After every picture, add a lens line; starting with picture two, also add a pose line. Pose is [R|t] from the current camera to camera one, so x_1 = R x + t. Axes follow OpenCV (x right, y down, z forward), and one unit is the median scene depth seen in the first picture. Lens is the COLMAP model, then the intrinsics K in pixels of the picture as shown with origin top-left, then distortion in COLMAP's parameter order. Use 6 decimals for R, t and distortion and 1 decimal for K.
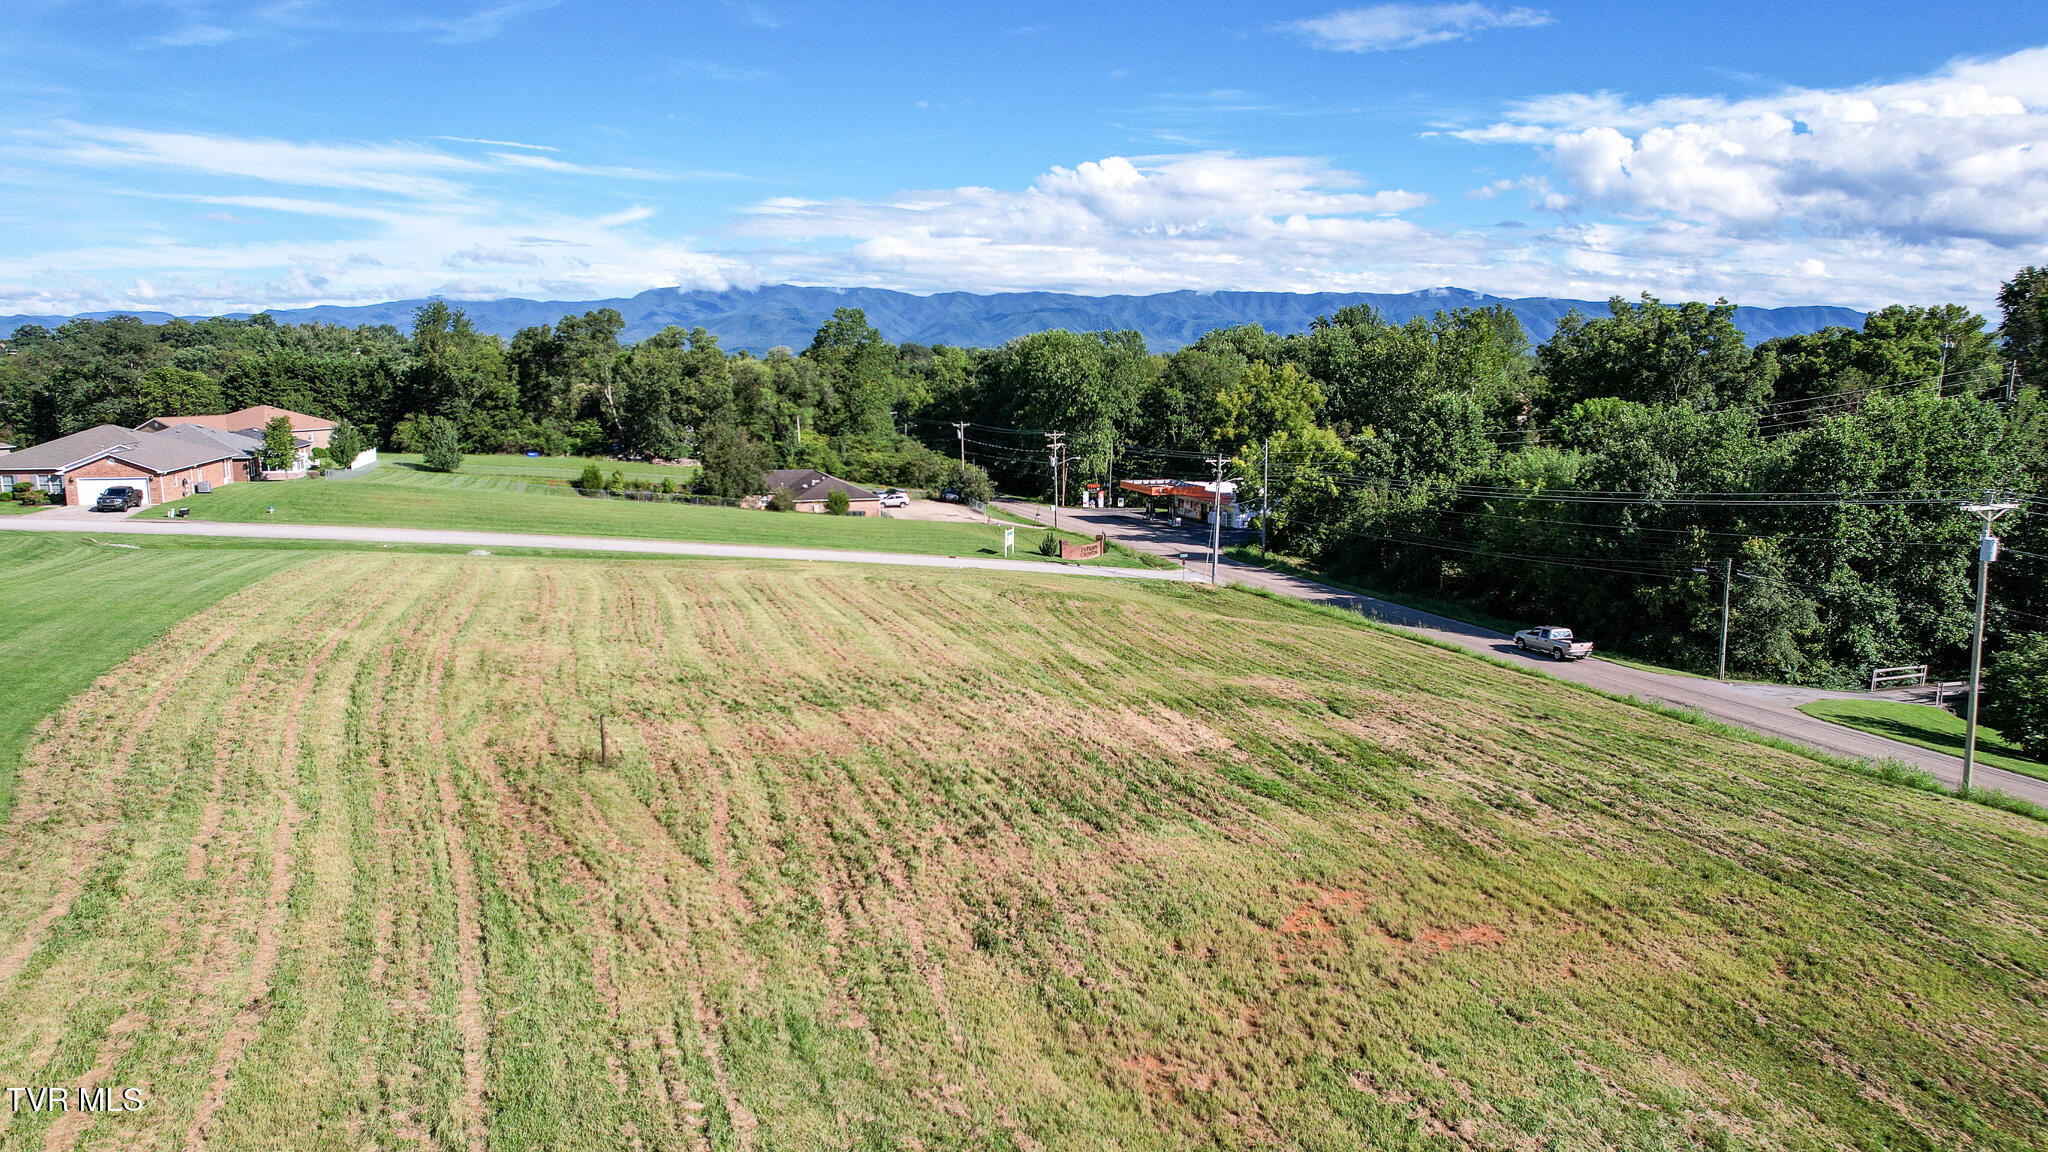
lens RADIAL K [[1313.1, 0, 1028.8], [0, 1313.1, 608.9], [0, 0, 1]] dist [-0.066826, 0.060265]
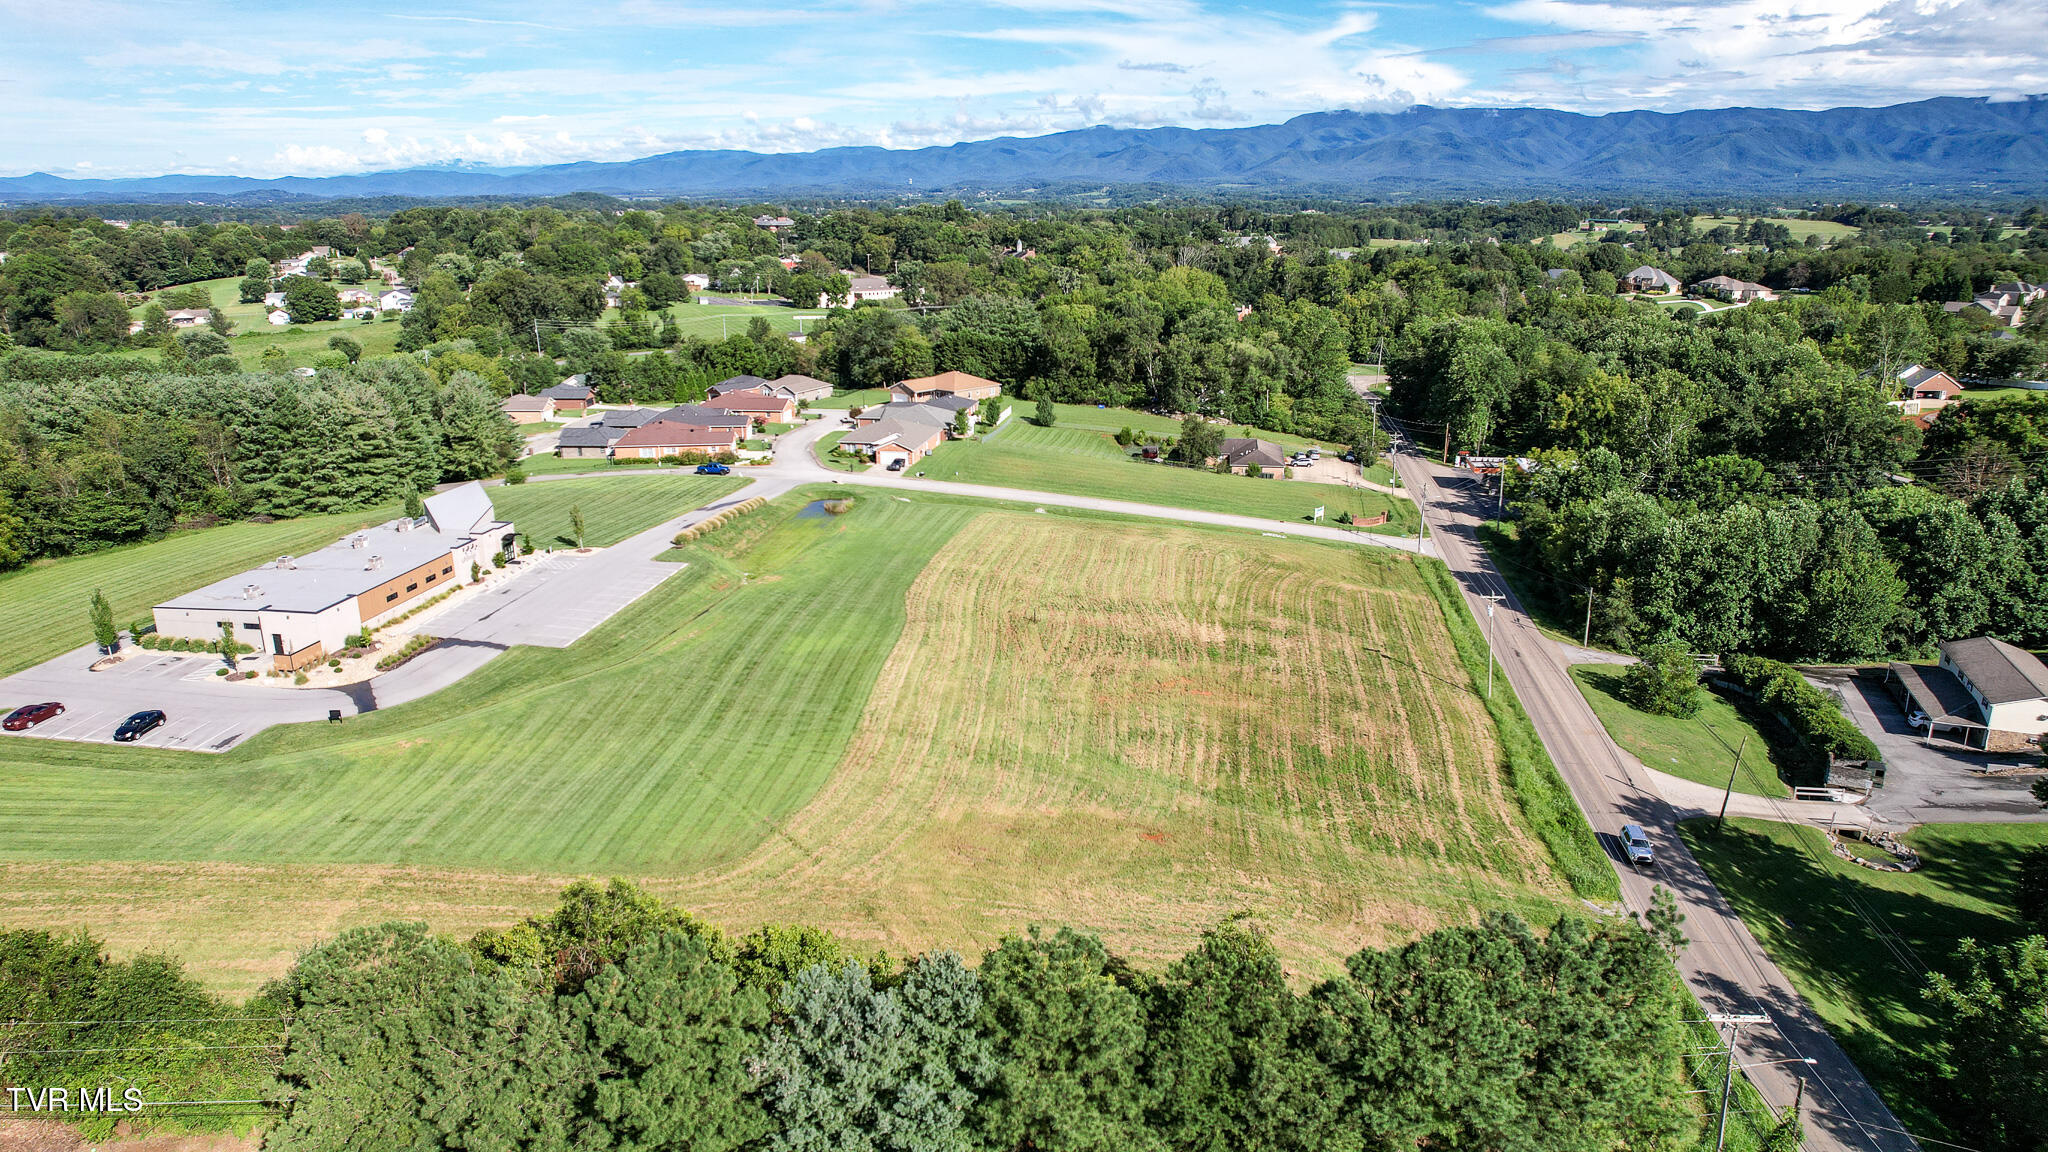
lens RADIAL K [[1313.1, 0, 1041.1], [0, 1313.1, 591.1], [0, 0, 1]] dist [-0.066826, 0.060265]
pose [[0.894703, 0.127191, -0.428169, 0.273971], [-0.078094, 0.988378, 0.130421, -0.097642], [0.439782, -0.083250, 0.894238, -0.498653]]
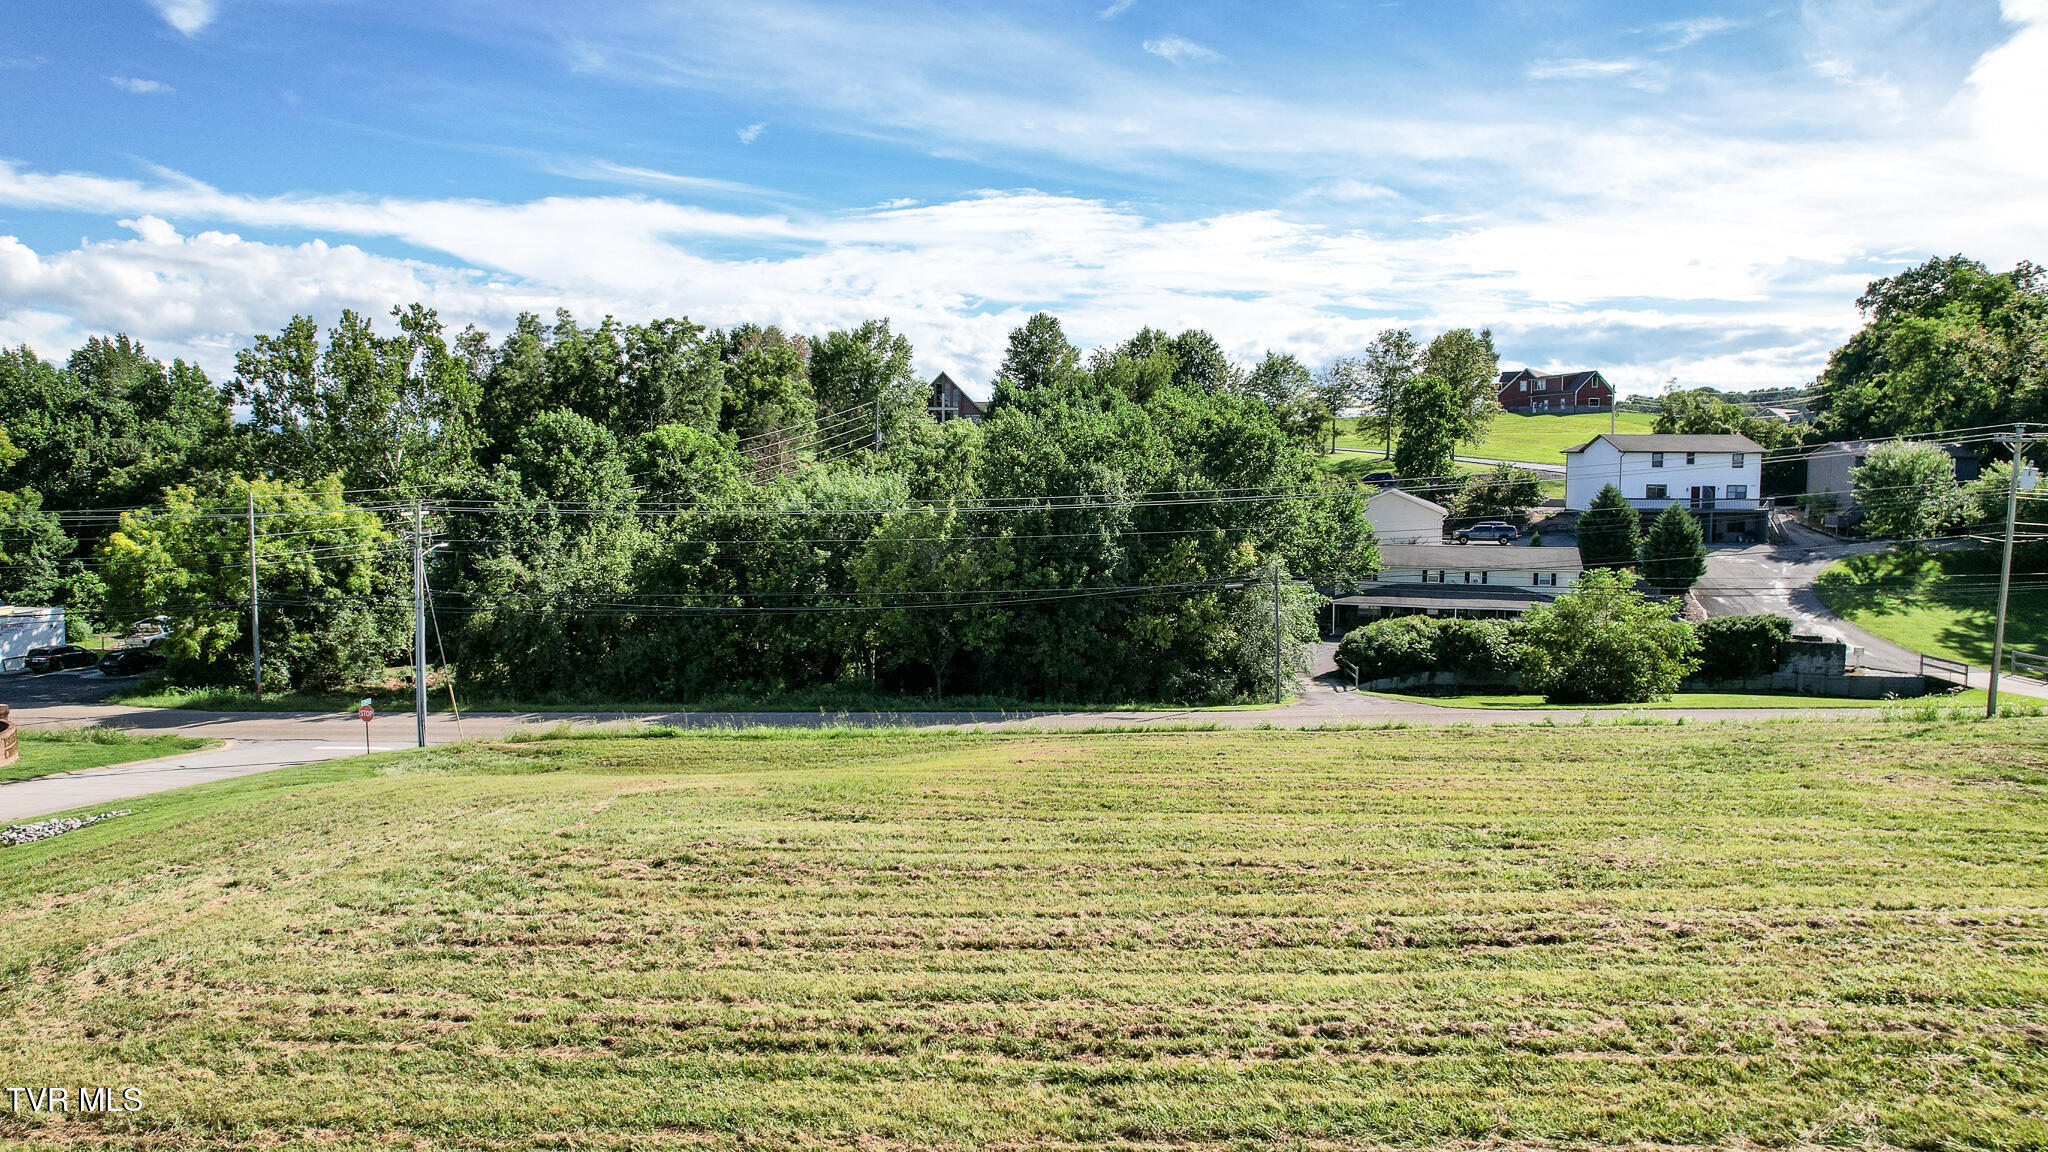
lens RADIAL K [[1313.1, 0, 1012.1], [0, 1313.1, 589.8], [0, 0, 1]] dist [-0.066826, 0.060265]
pose [[0.392952, -0.091597, 0.914986, -0.151407], [0.172150, 0.984762, 0.024650, -0.032840], [-0.903301, 0.147829, 0.402733, 0.348677]]
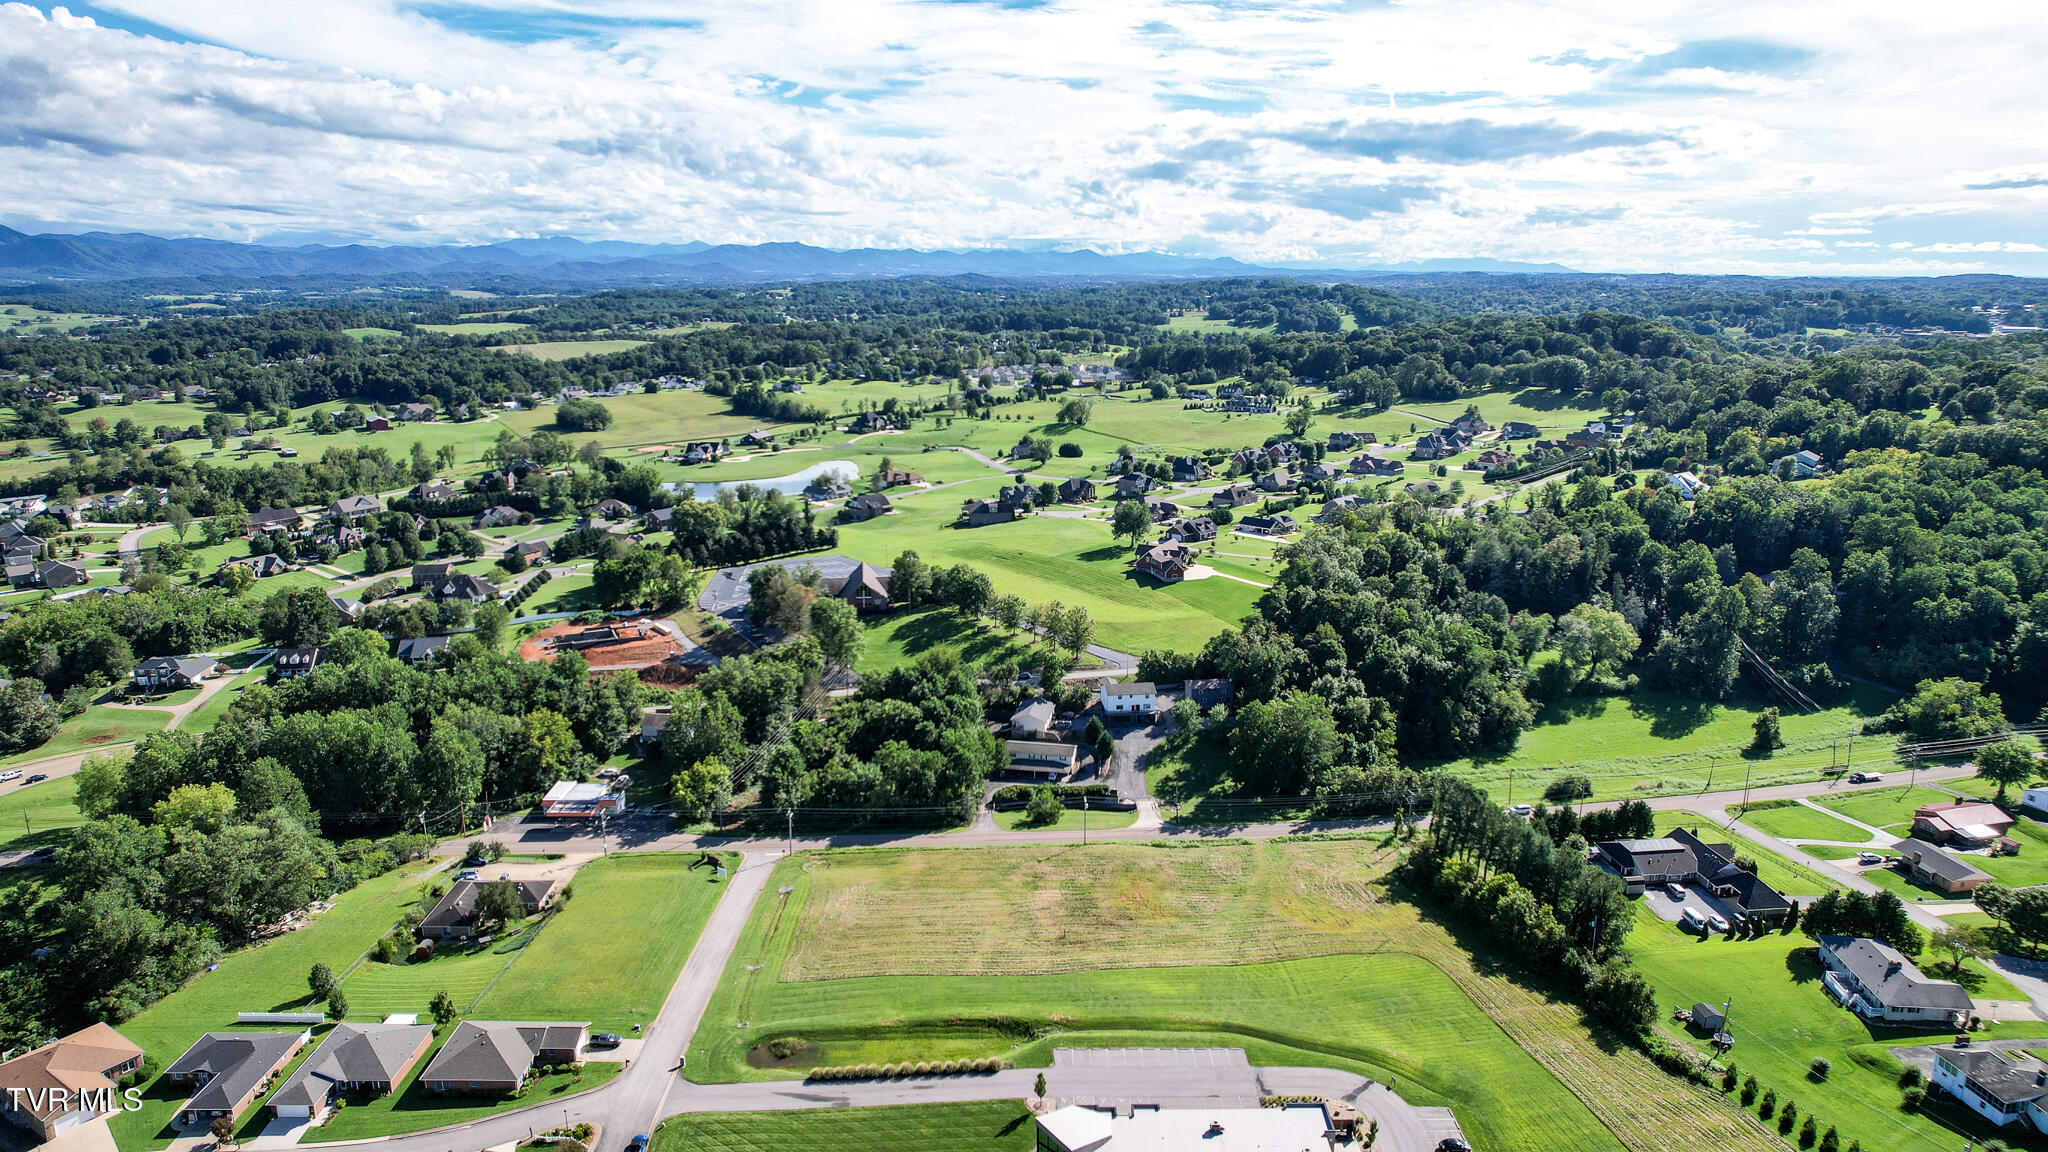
lens RADIAL K [[1313.1, 0, 1020.1], [0, 1313.1, 571.9], [0, 0, 1]] dist [-0.066826, 0.060265]
pose [[0.281942, -0.213313, 0.935418, -1.291396], [0.179428, 0.969493, 0.167002, -0.573646], [-0.942504, 0.120756, 0.311615, -0.195241]]
